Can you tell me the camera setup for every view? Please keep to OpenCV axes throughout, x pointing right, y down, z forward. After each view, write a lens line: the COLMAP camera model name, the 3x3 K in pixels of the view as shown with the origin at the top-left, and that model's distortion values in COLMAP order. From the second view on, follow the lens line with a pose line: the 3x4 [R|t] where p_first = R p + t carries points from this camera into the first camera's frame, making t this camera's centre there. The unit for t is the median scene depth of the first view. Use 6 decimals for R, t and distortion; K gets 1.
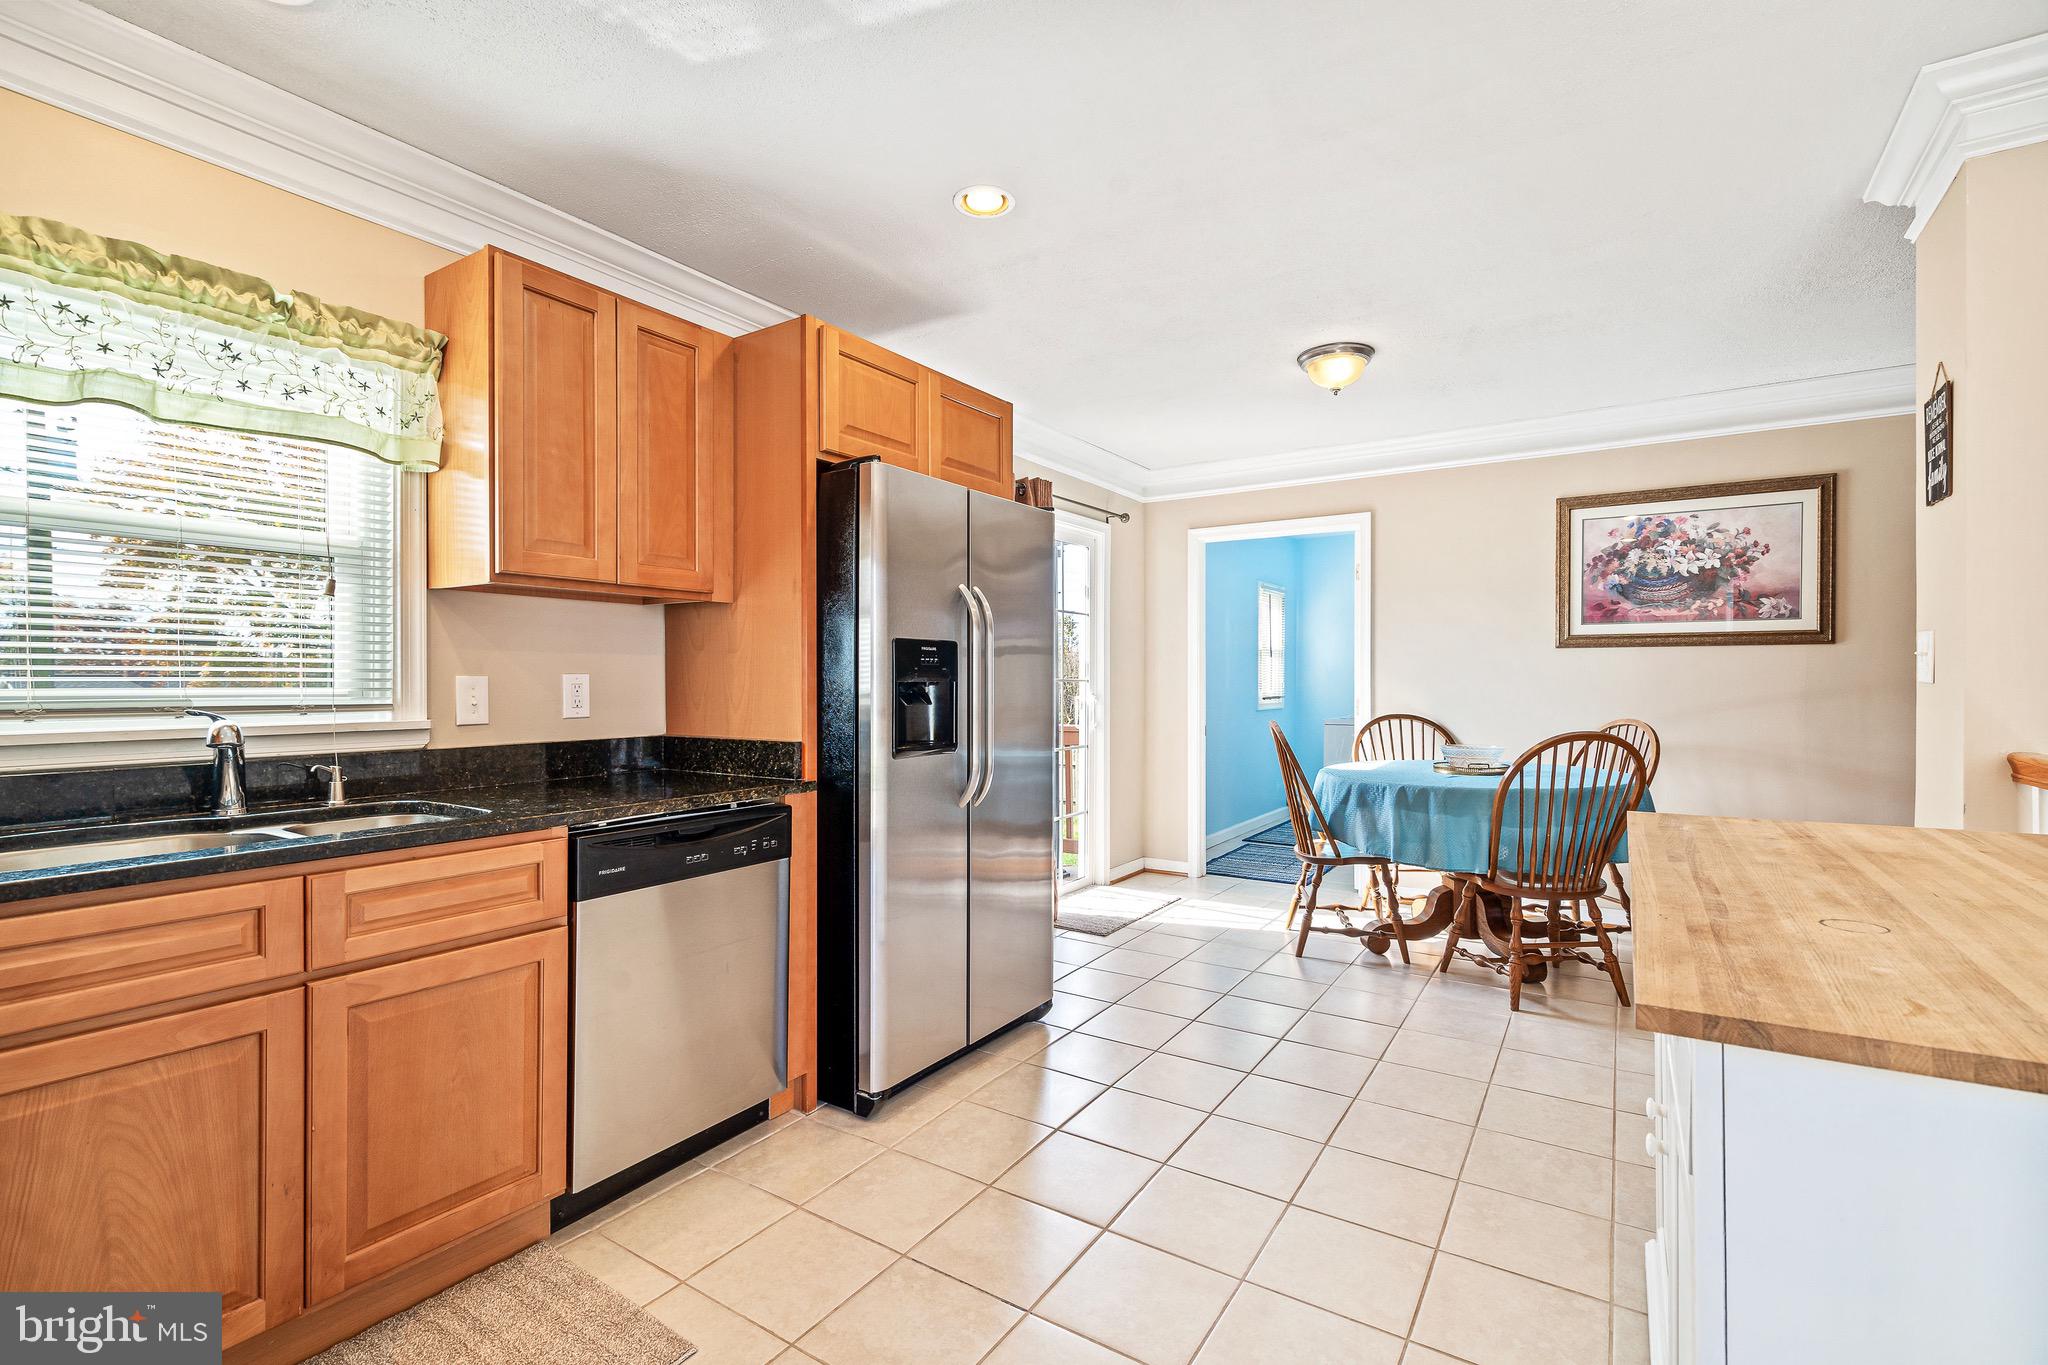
lens RADIAL K [[928.8, 0, 1024.0], [0, 928.8, 682.5], [0, 0, 1]] dist [0.000248, 0.001352]
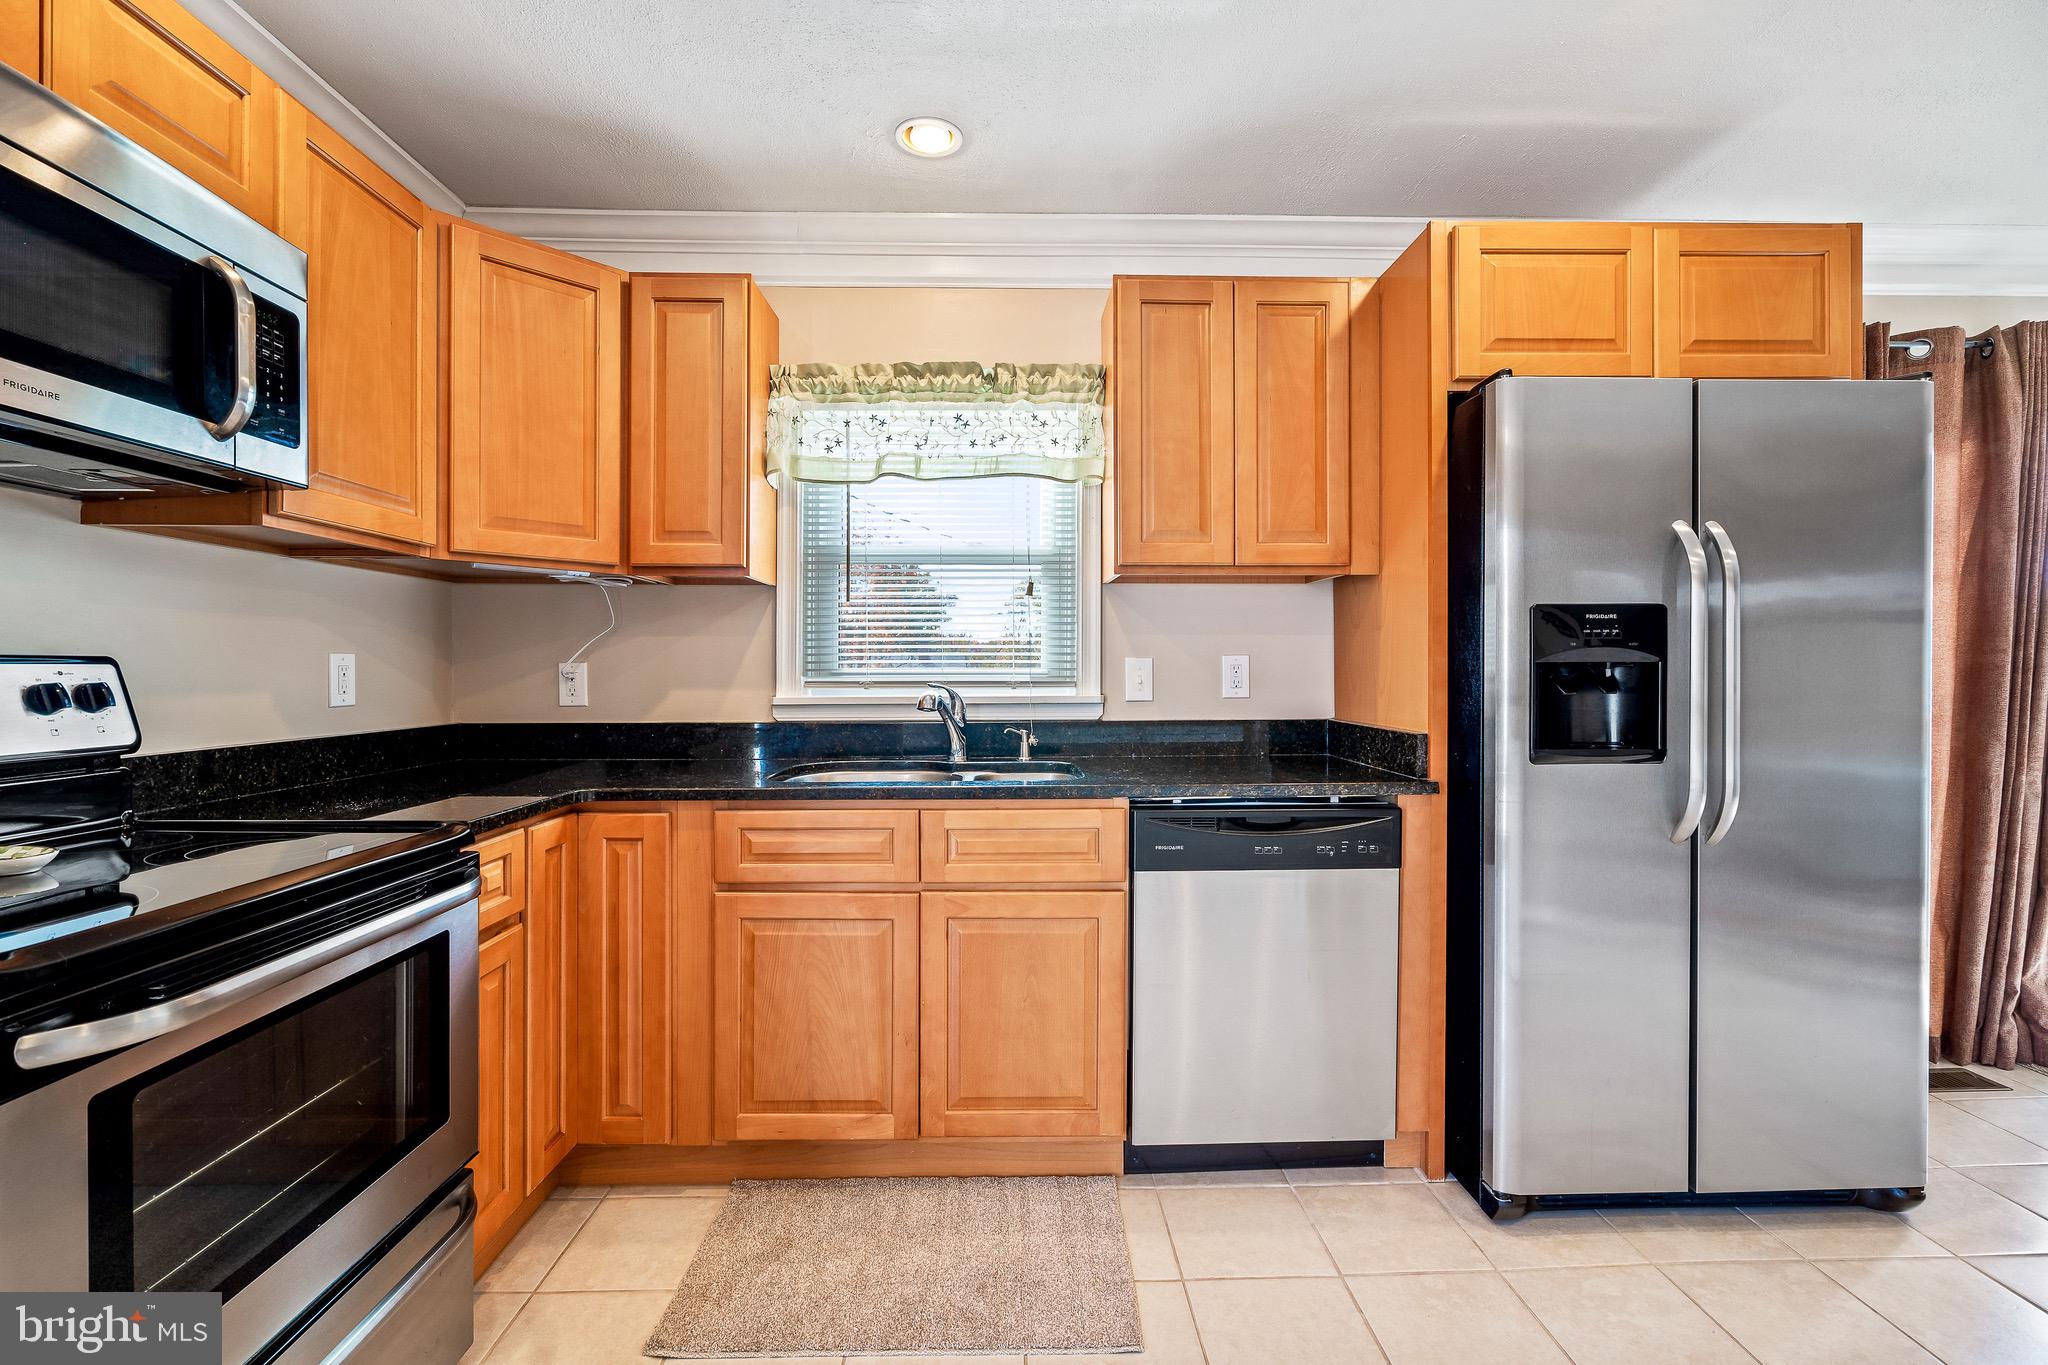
lens RADIAL K [[930.7, 0, 1023.2], [0, 930.7, 666.2], [0, 0, 1]] dist [-0.002817, 0.000045]
pose [[0.570323, 0.001031, -0.821420, 0.287960], [0.000436, 0.999999, 0.001557, 0.001512], [0.821421, -0.001246, 0.570322, 0.266396]]
